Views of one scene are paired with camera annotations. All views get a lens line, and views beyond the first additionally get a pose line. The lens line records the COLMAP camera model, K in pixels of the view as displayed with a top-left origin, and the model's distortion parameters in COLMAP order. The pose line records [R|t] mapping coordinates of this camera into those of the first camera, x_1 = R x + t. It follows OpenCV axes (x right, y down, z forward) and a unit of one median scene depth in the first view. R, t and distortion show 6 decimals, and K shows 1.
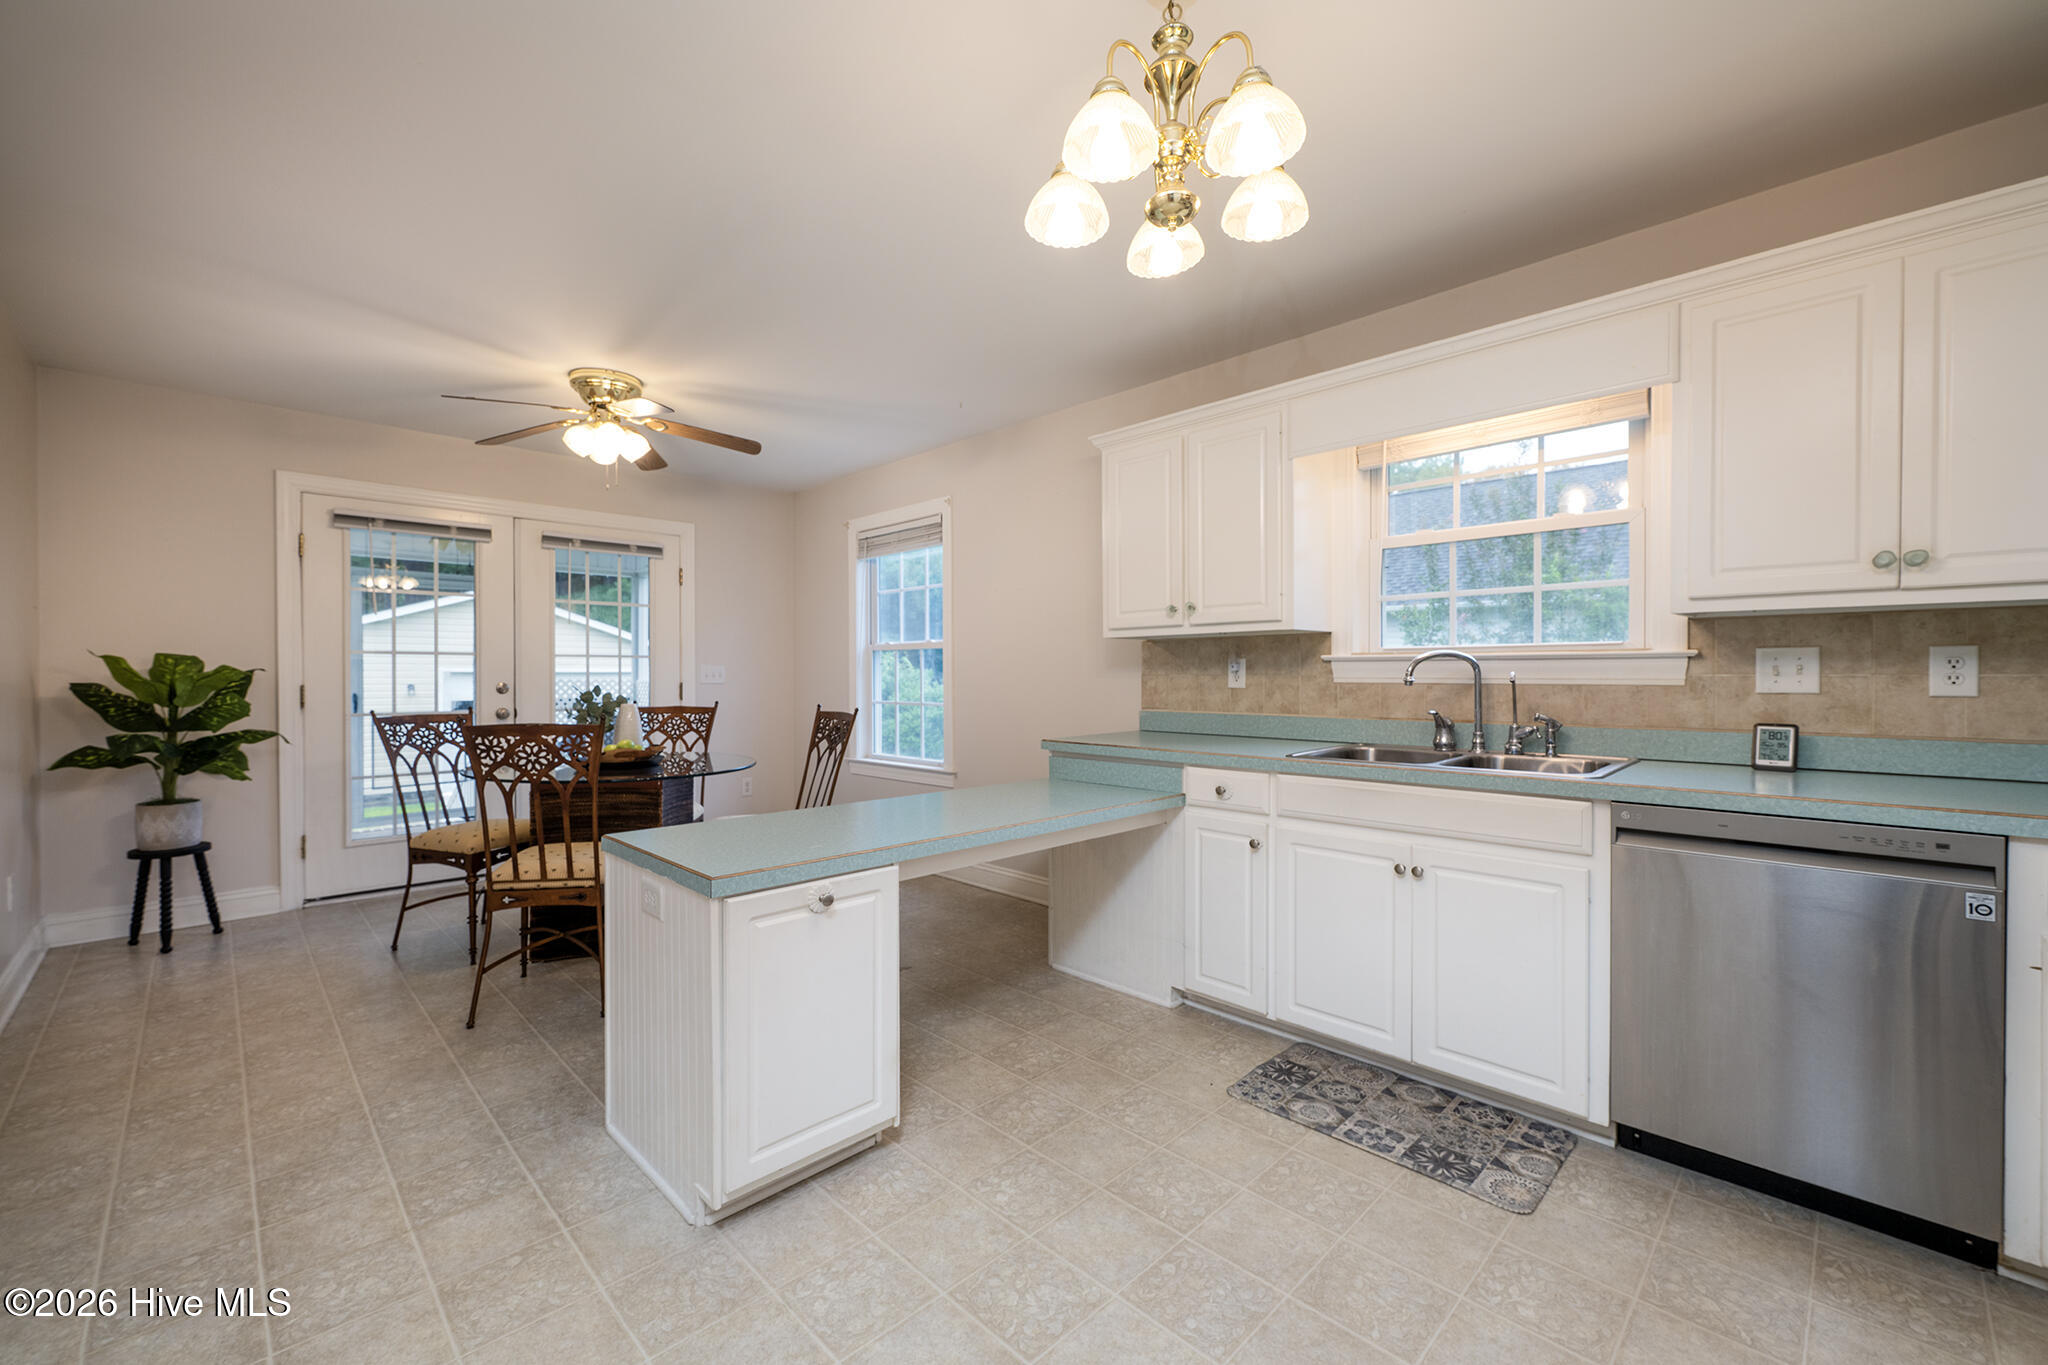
lens RADIAL K [[838.2, 0, 1027.5], [0, 838.2, 678.0], [0, 0, 1]] dist [-0.000469, -0.000205]
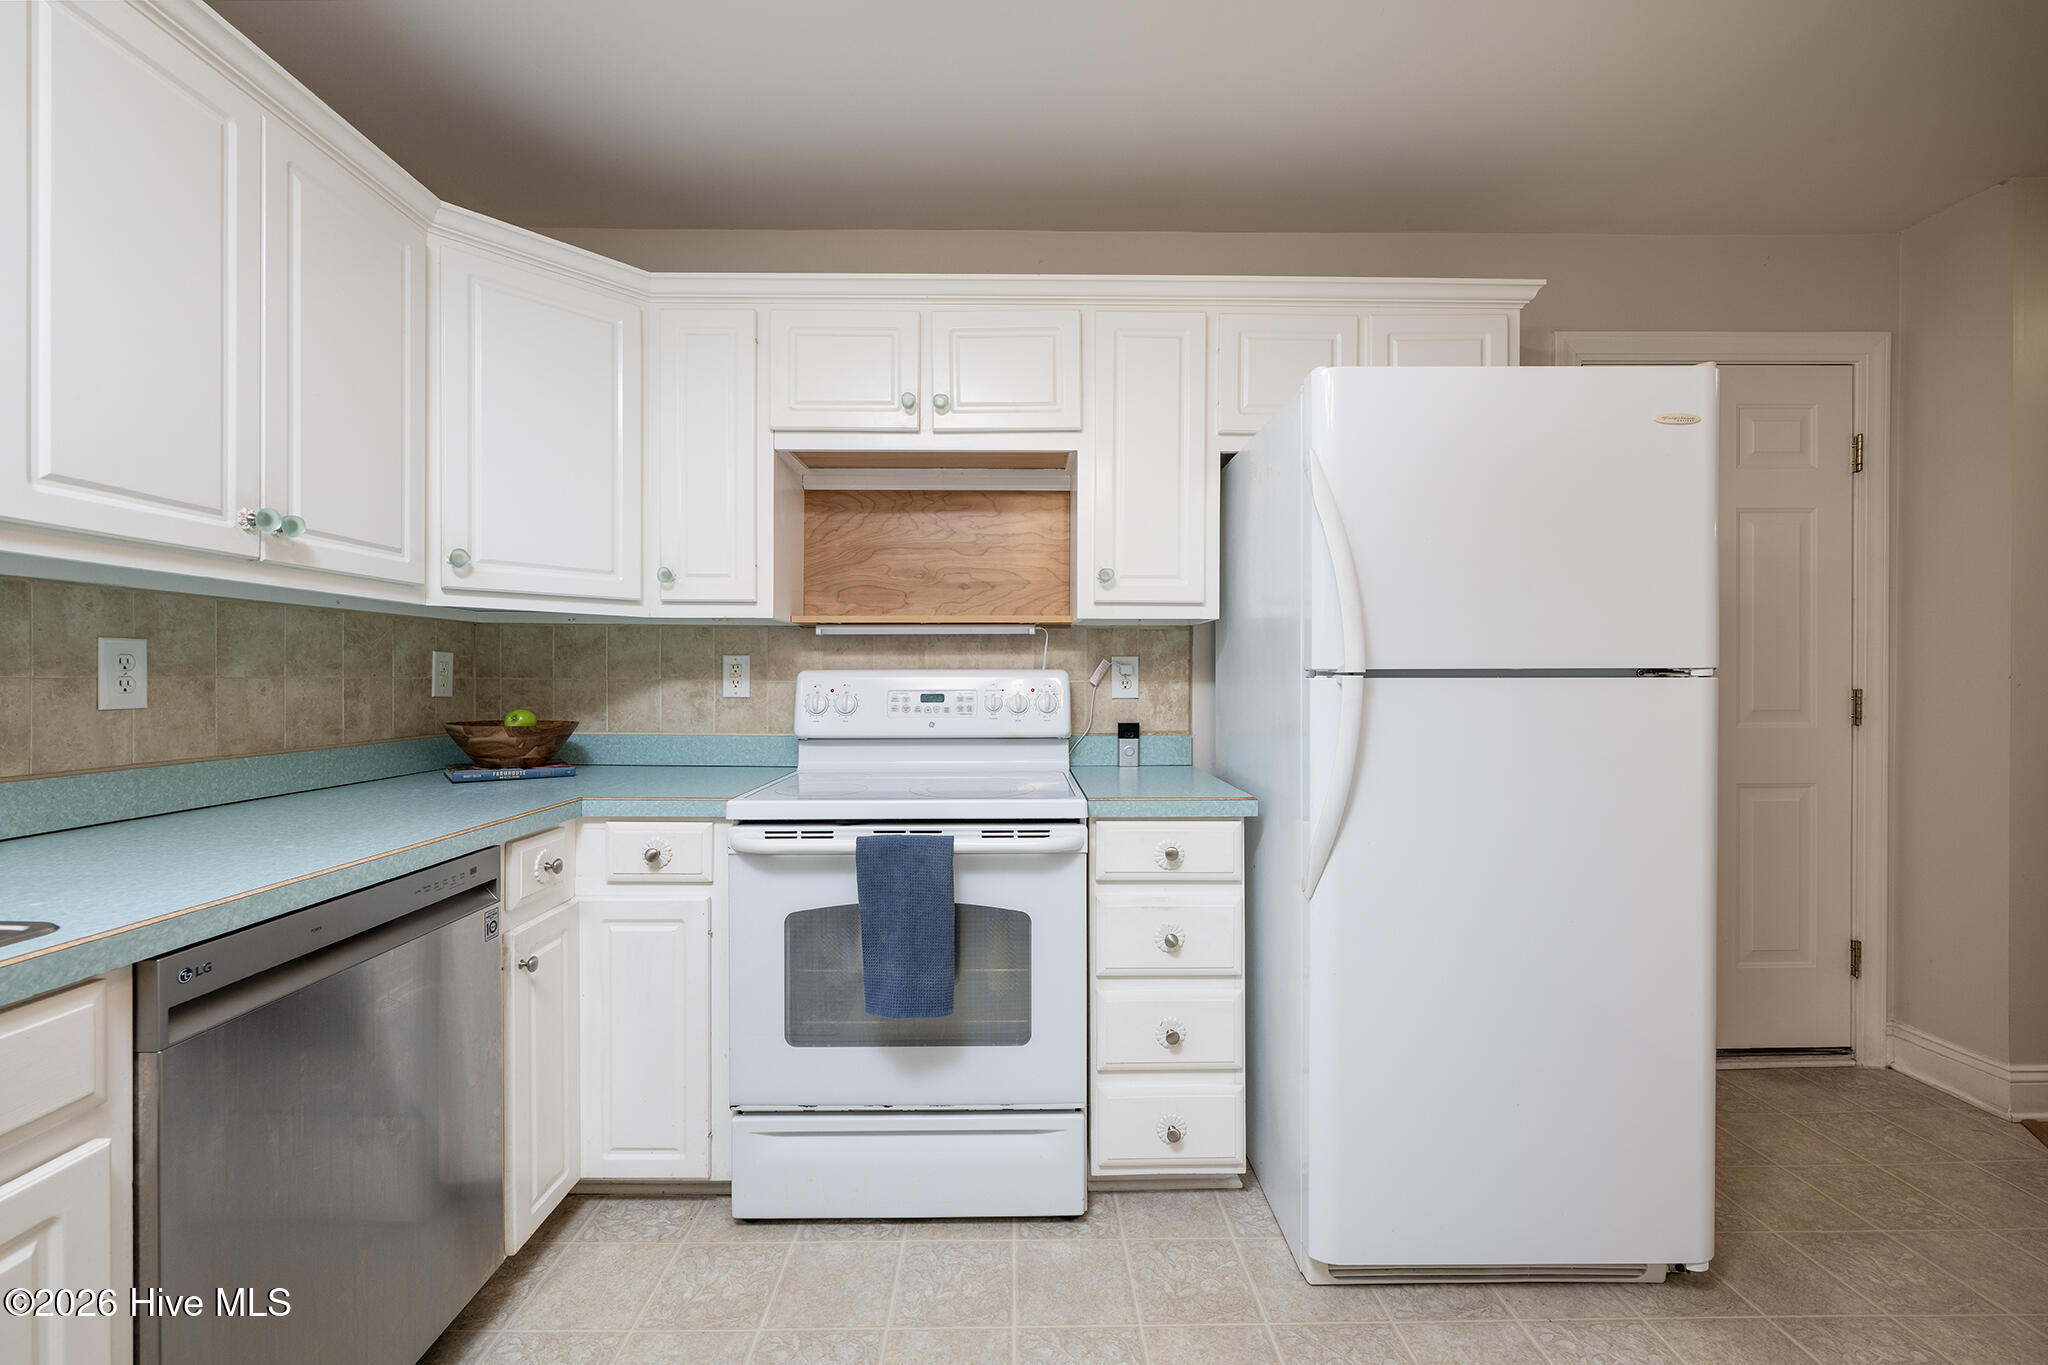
lens RADIAL K [[838.2, 0, 1026.5], [0, 838.2, 681.0], [0, 0, 1]] dist [-0.000469, -0.000205]
pose [[-0.719722, -0.002633, 0.694258, 0.022052], [0.003784, 0.999963, 0.007715, -0.002703], [-0.694252, 0.008179, -0.719685, 0.586726]]
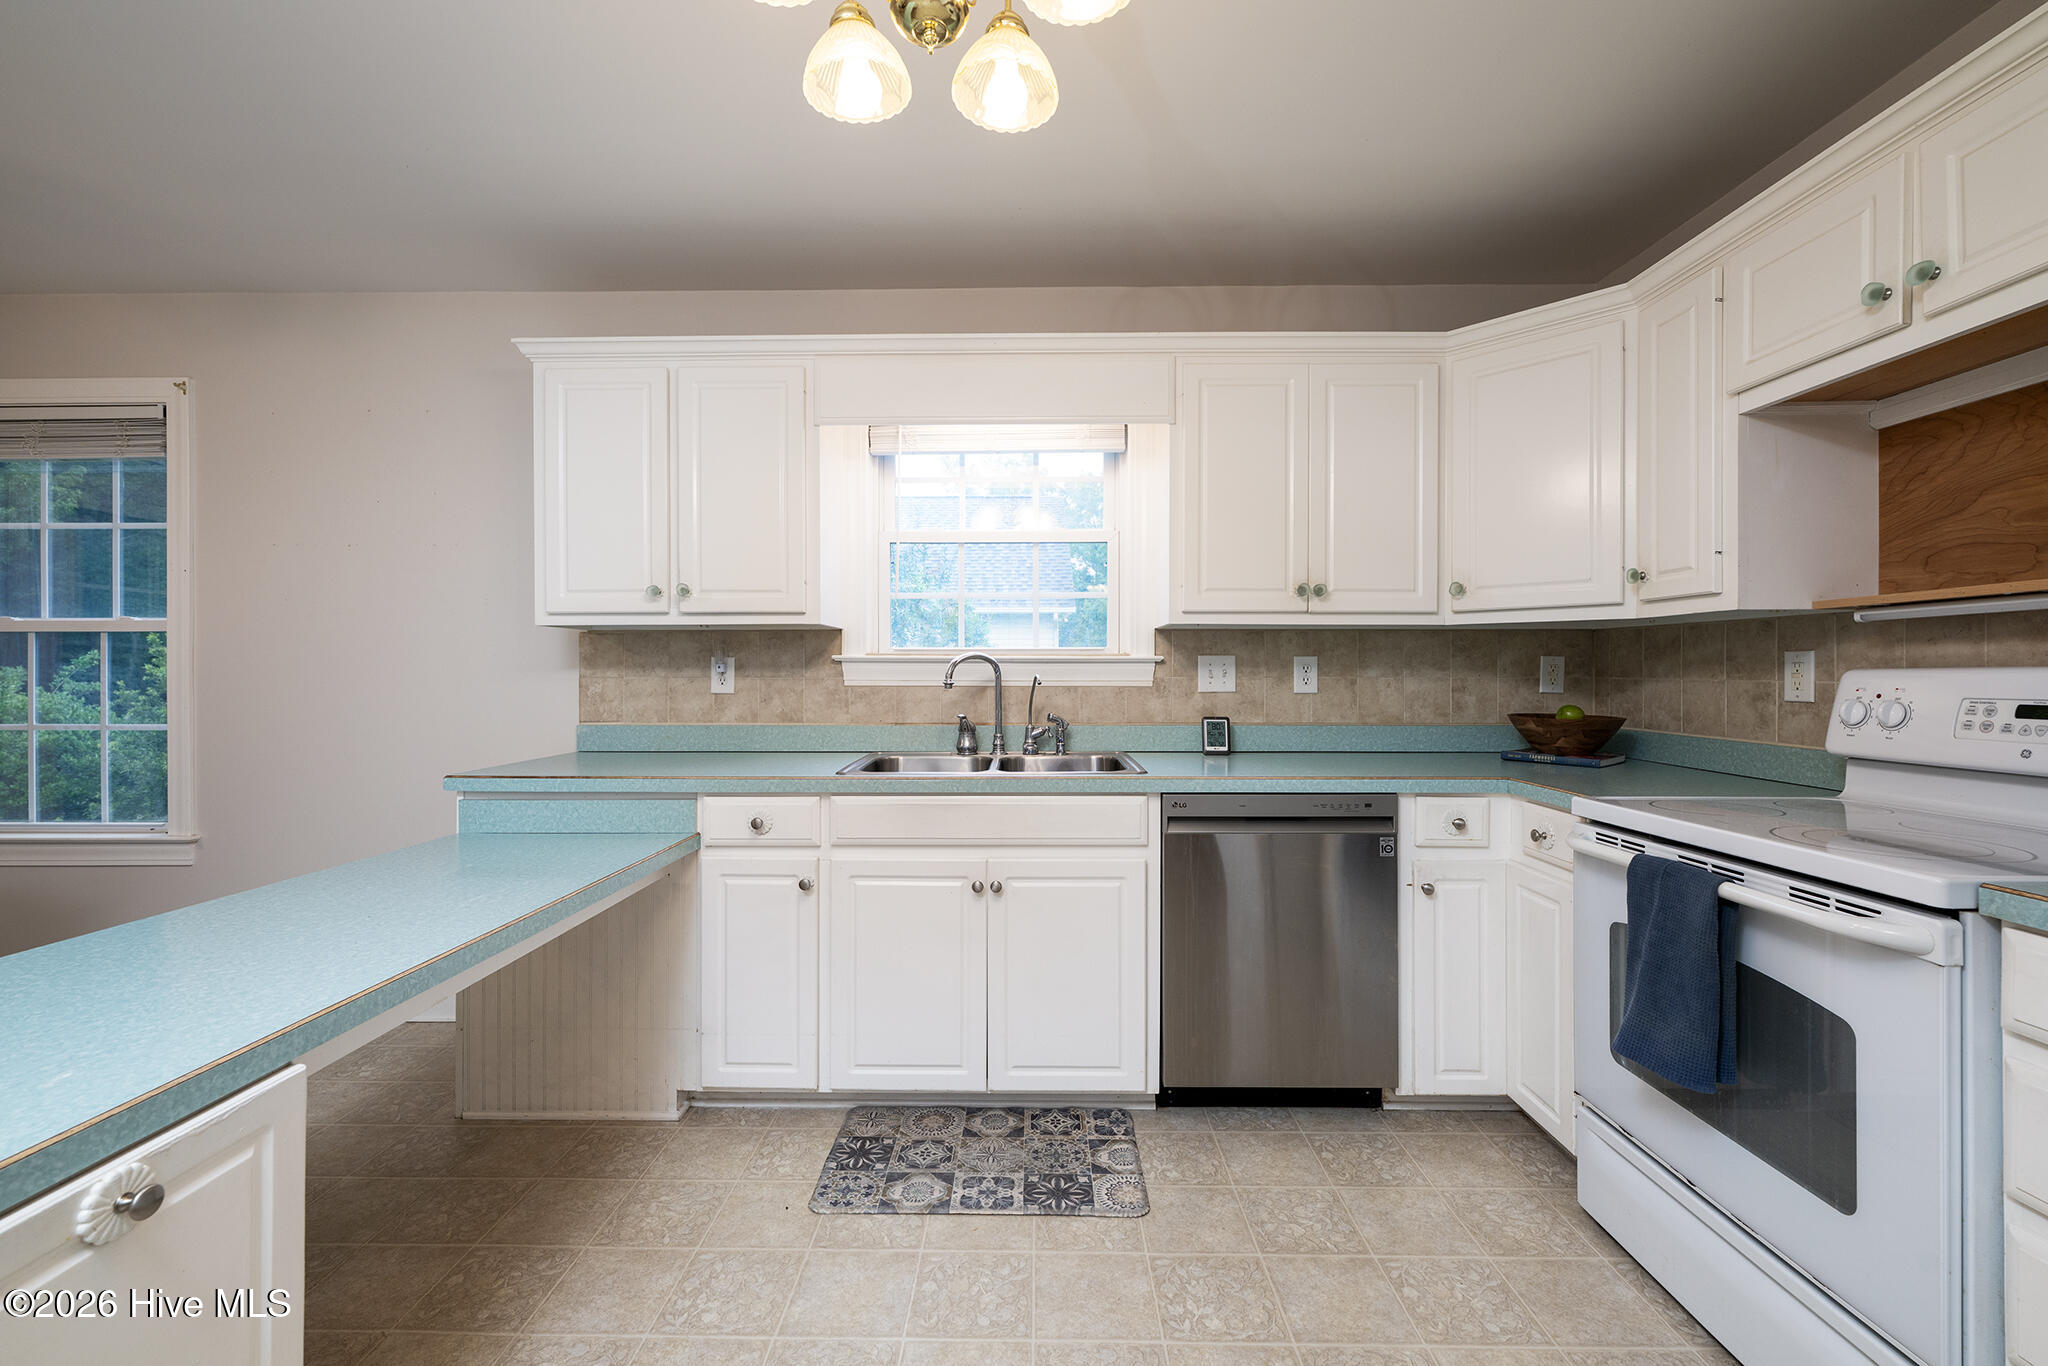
lens RADIAL K [[838.2, 0, 1028.6], [0, 838.2, 675.7], [0, 0, 1]] dist [-0.000469, -0.000205]
pose [[0.710832, 0.001413, 0.703360, -0.115097], [0.002049, 0.999990, -0.004079, -0.001302], [-0.703358, 0.004341, 0.710822, 0.204025]]
